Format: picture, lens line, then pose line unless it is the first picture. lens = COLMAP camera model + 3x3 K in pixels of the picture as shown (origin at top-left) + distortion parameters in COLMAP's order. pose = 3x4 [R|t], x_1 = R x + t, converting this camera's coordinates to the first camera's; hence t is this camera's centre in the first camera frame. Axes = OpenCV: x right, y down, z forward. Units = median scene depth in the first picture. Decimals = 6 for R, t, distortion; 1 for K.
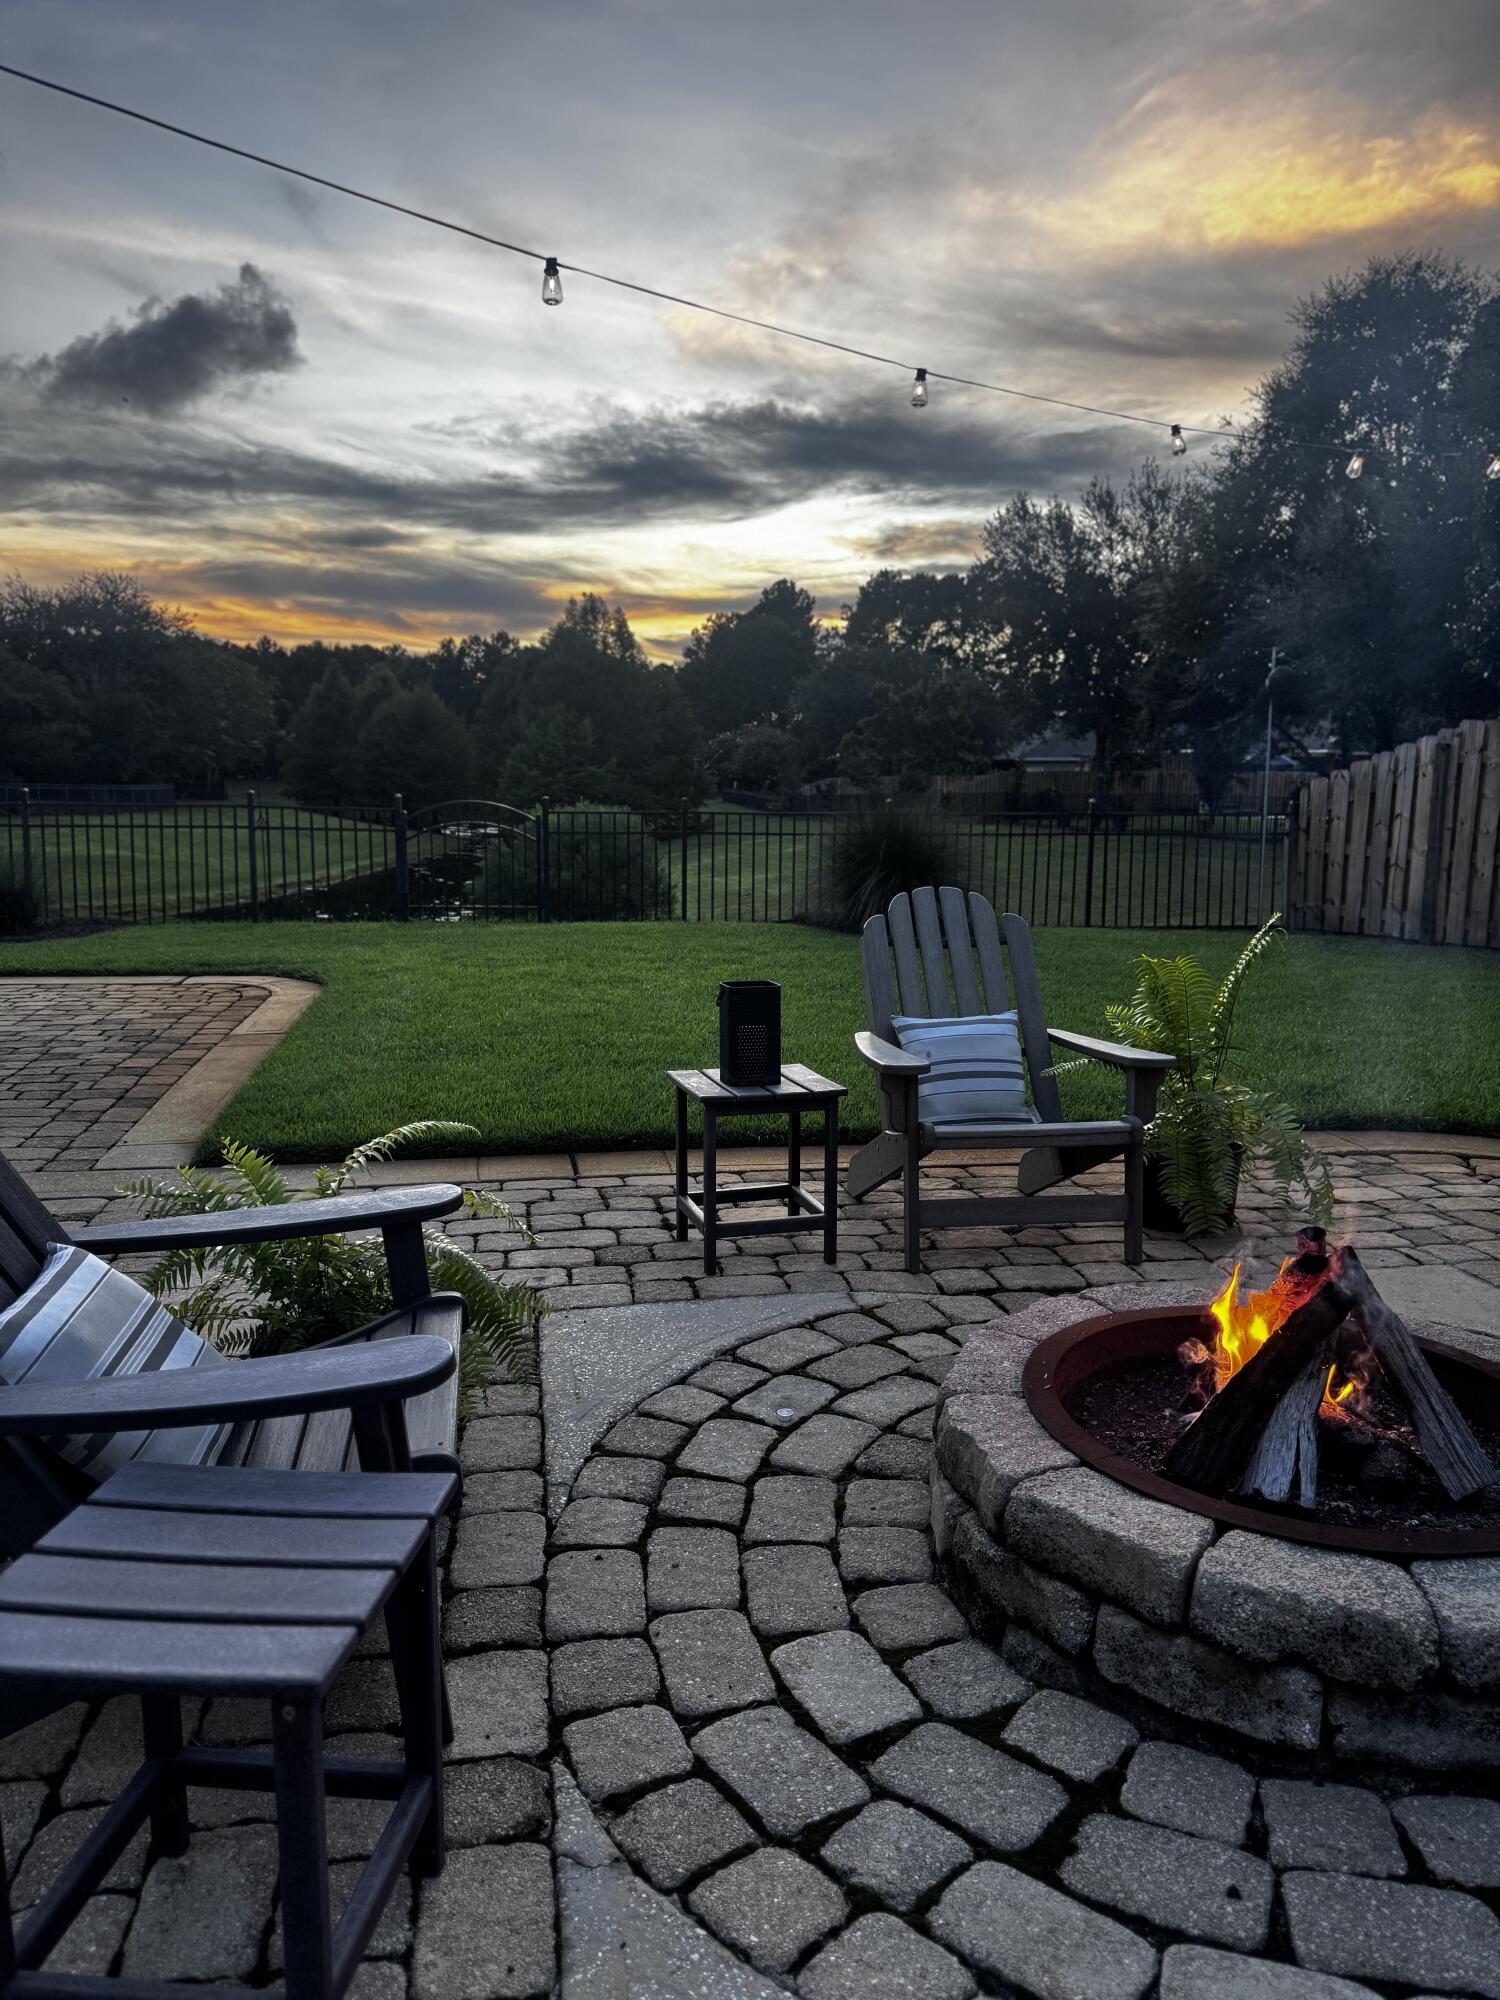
lens RADIAL K [[1389.4, 0, 757.8], [0, 1389.4, 1007.9], [0, 0, 1]] dist [0.088243, -0.110985]
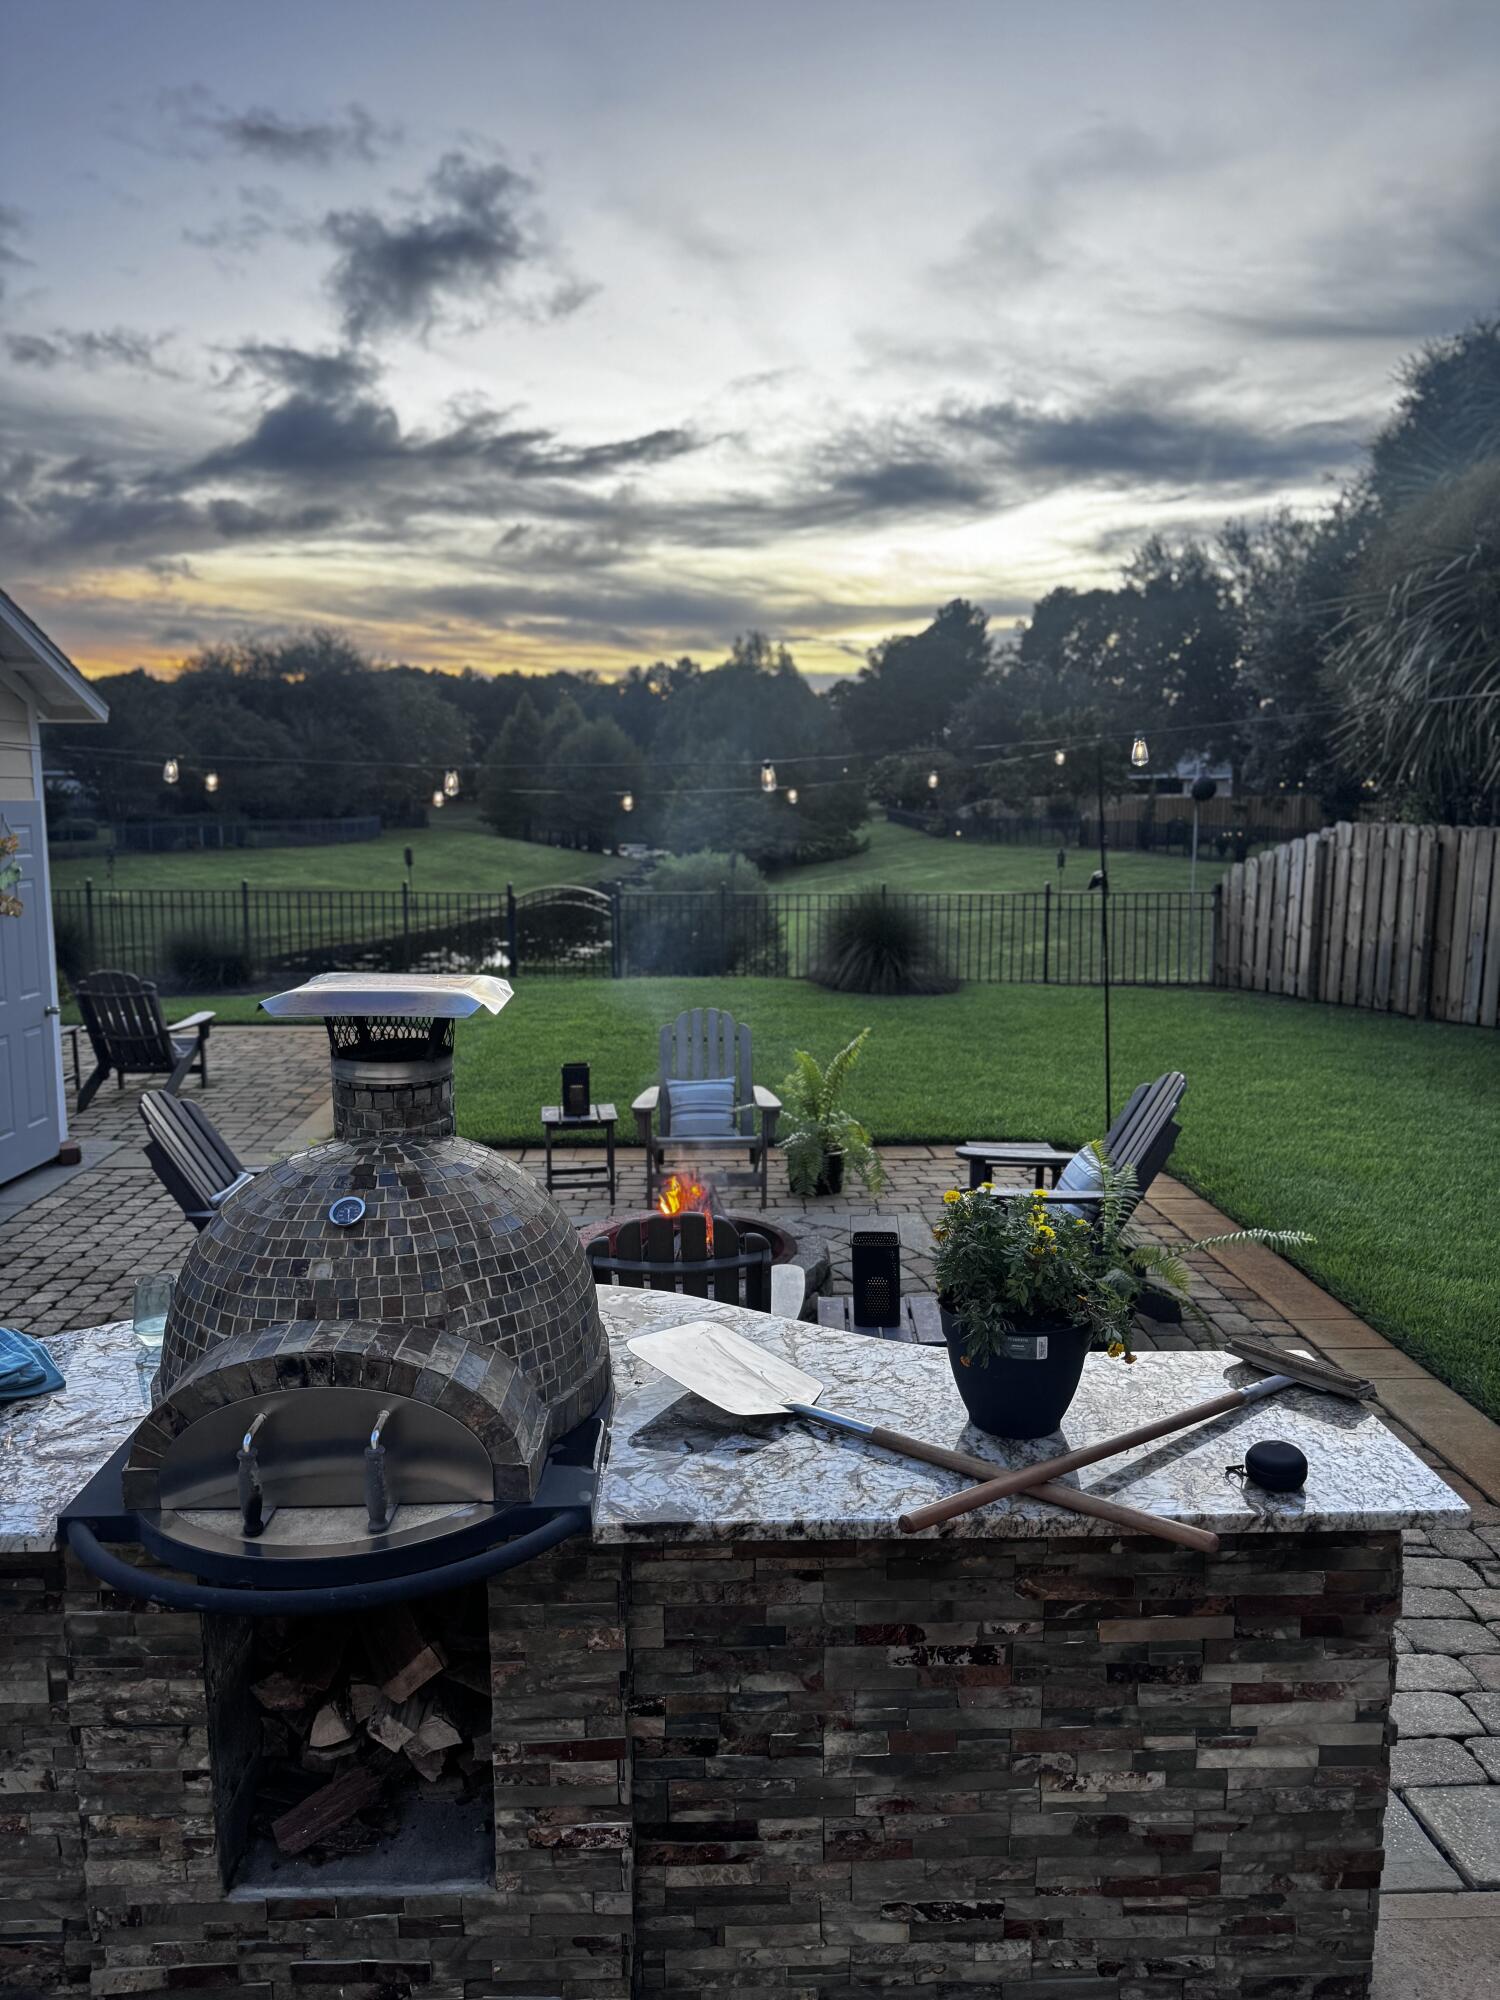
lens RADIAL K [[1389.4, 0, 757.8], [0, 1389.4, 1007.9], [0, 0, 1]] dist [0.088243, -0.110985]
pose [[0.991075, 0.009363, -0.132977, 0.147067], [-0.010185, 0.999933, -0.005501, -0.025873], [0.132916, 0.006806, 0.991104, -0.270054]]
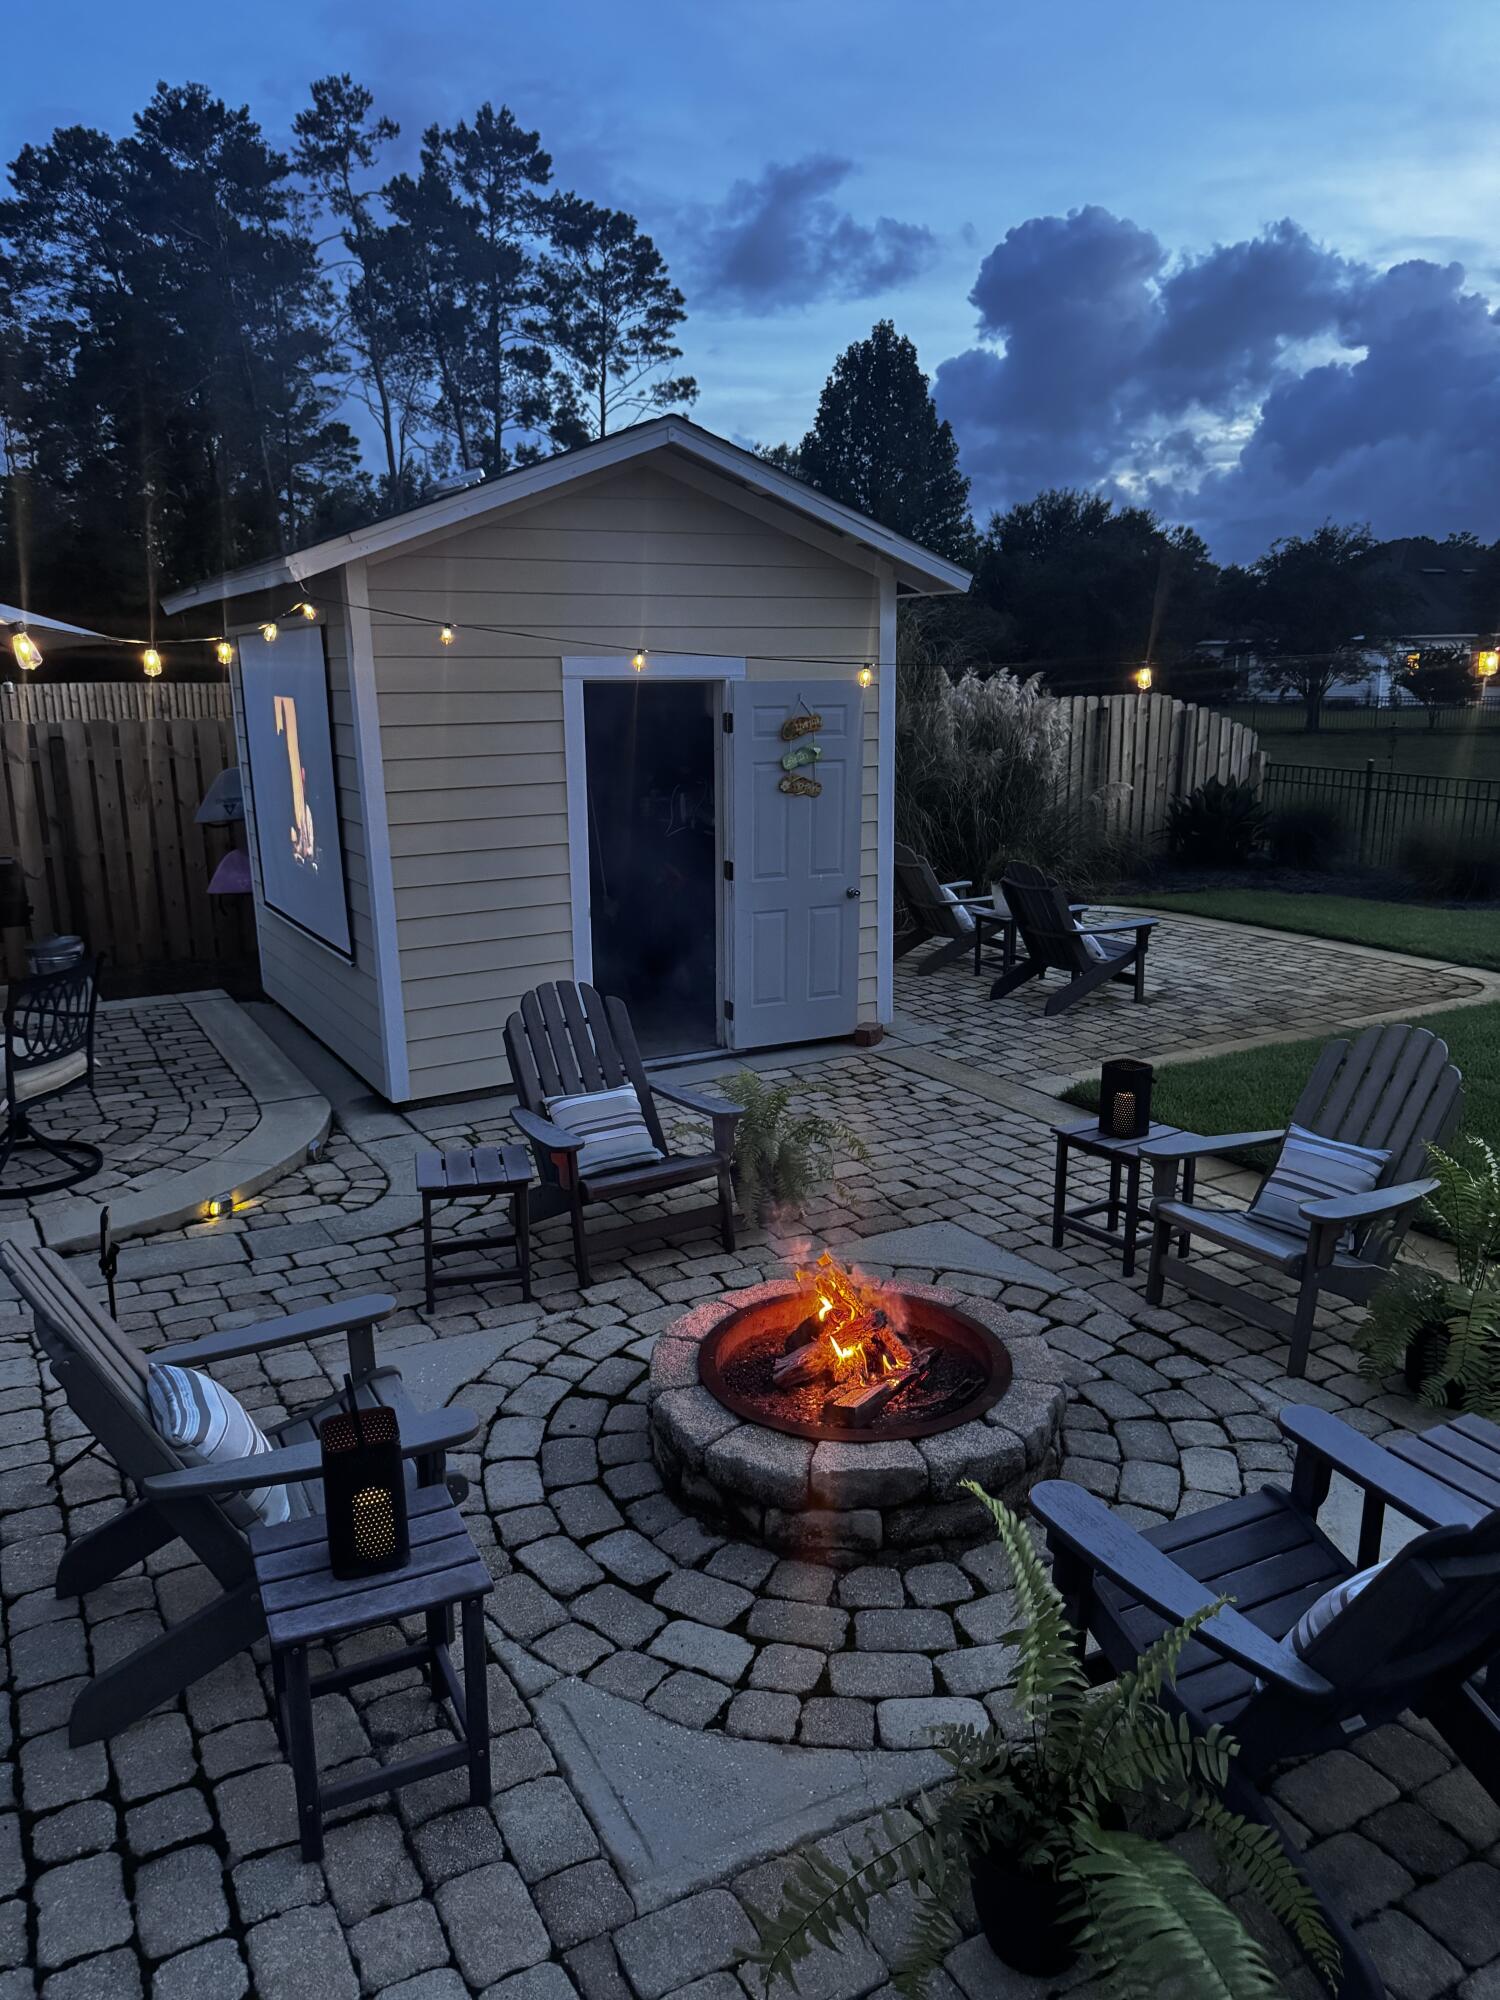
lens RADIAL K [[1399.0, 0, 750.0], [0, 1399.0, 1000.0], [0, 0, 1]] dist [0.044571, -0.046620]
pose [[0.324558, 0.187164, -0.927163, 0.313371], [-0.122534, 0.980287, 0.154995, -0.065826], [0.937895, 0.063304, 0.341094, 0.029701]]
